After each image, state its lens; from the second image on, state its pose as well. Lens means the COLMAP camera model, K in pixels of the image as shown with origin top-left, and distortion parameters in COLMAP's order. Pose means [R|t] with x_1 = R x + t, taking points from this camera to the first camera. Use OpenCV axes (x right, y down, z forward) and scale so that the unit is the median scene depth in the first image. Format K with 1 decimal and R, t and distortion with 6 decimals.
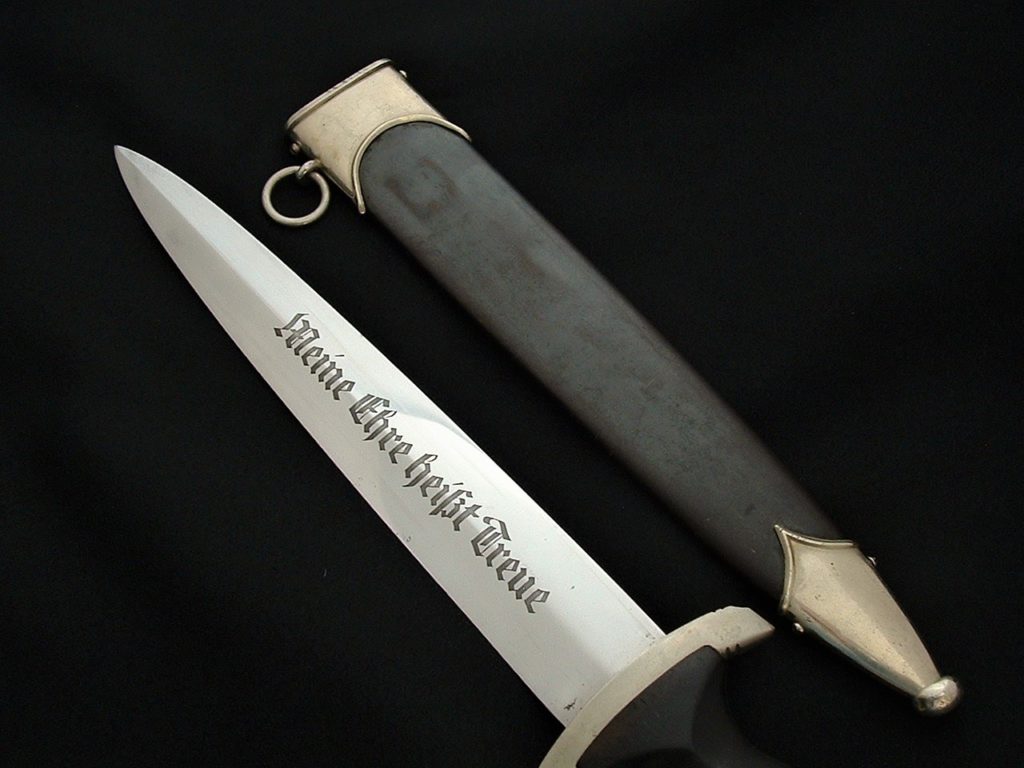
lens RADIAL K [[1580.1, 0, 512.0], [0, 1580.1, 384.0], [0, 0, 1]] dist [-0.266348, 0.348720]
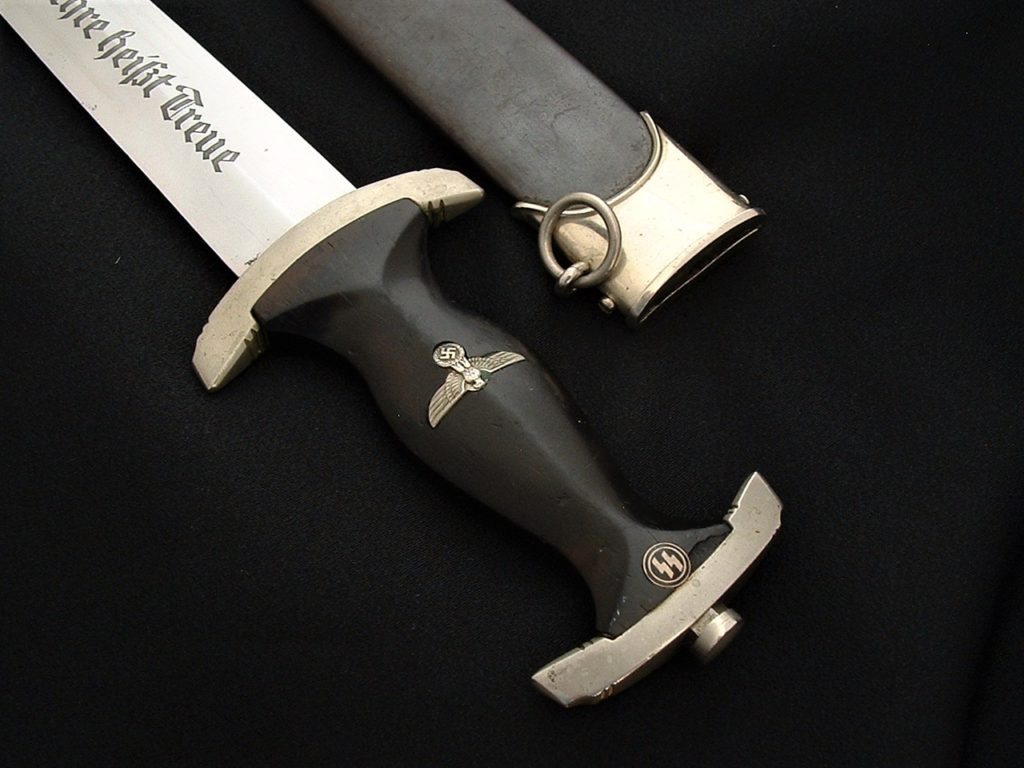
lens RADIAL K [[1580.1, 0, 512.0], [0, 1580.1, 384.0], [0, 0, 1]] dist [-0.266348, 0.348720]
pose [[0.994852, 0.036113, 0.094682, 0.097598], [-0.028905, 0.996657, -0.076419, 0.322791], [-0.097125, 0.073289, 0.992570, 0.099671]]
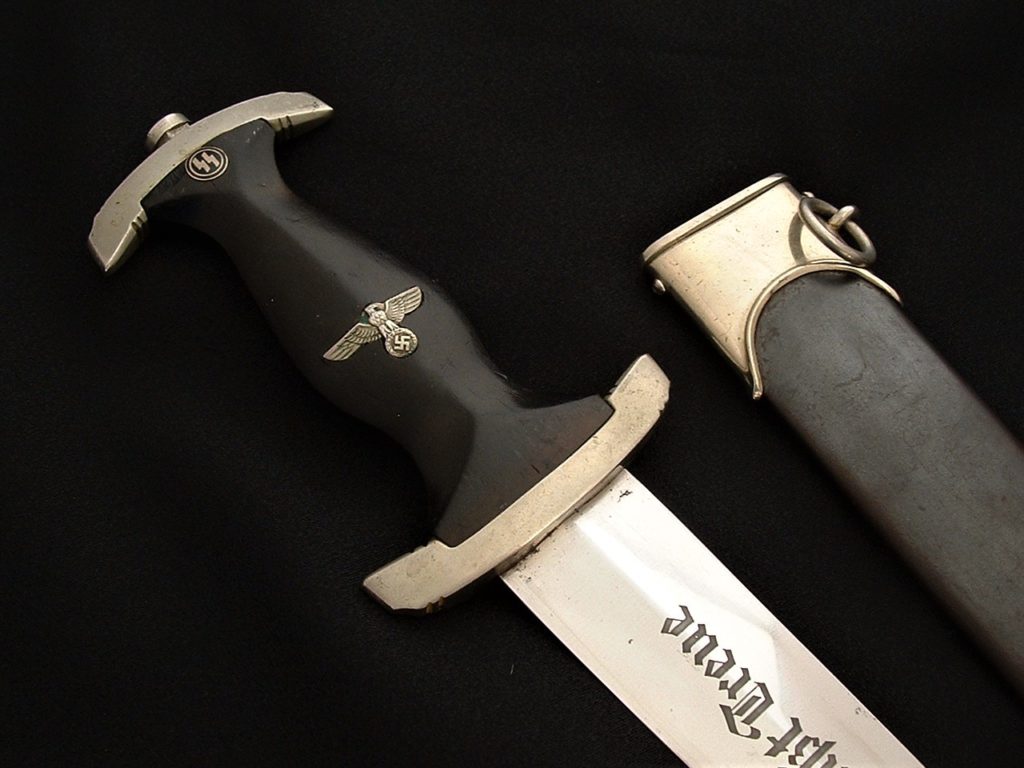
lens RADIAL K [[1580.1, 0, 512.0], [0, 1580.1, 384.0], [0, 0, 1]] dist [-0.266348, 0.348720]
pose [[-0.999014, 0.043707, 0.007751, 0.081760], [-0.018895, -0.576736, 0.816712, -0.394054], [0.040166, 0.815761, 0.576993, 0.465796]]
